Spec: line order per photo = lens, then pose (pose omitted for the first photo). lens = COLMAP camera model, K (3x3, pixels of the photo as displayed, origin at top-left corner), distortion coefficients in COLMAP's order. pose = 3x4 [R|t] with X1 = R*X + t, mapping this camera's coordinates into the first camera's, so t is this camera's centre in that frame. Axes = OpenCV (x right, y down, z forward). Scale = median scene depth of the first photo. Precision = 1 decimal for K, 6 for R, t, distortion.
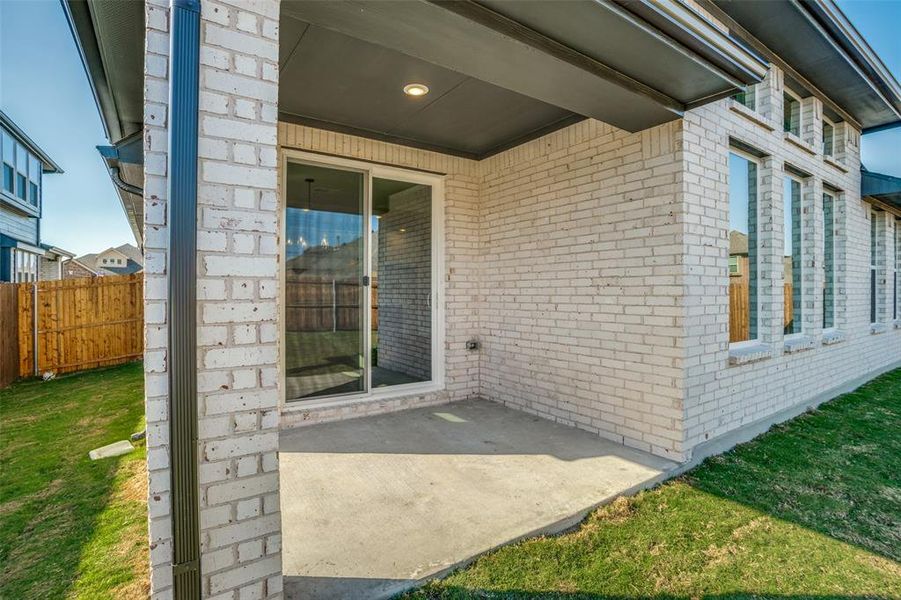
lens RADIAL K [[441.8, 0, 451.3], [0, 441.8, 289.4], [0, 0, 1]] dist [-0.072796, 0.029826]
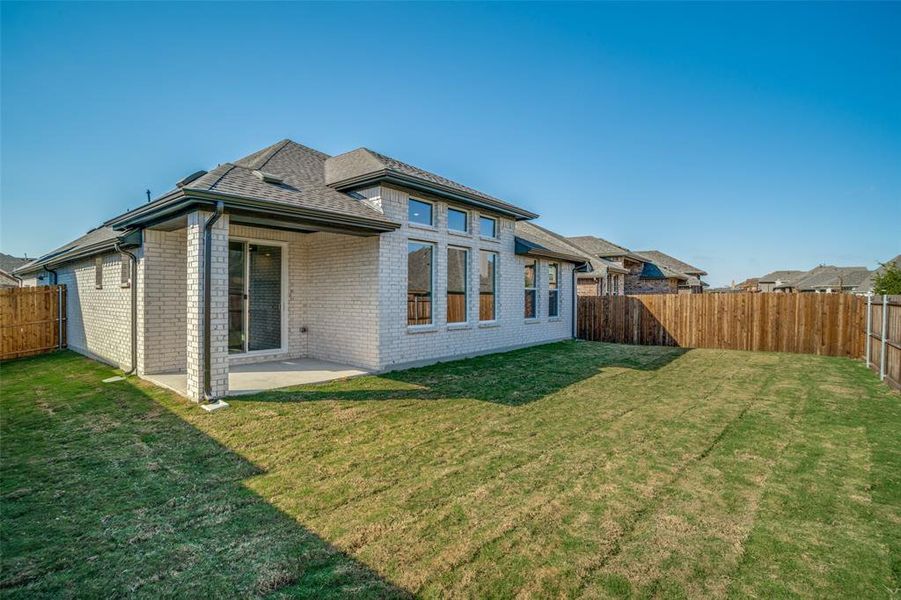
lens RADIAL K [[441.8, 0, 451.3], [0, 441.8, 289.4], [0, 0, 1]] dist [-0.072796, 0.029826]
pose [[0.960695, 0.008118, 0.277486, 0.146547], [-0.005605, 0.999936, -0.009846, -0.036494], [-0.277548, 0.007904, 0.960679, -1.092889]]
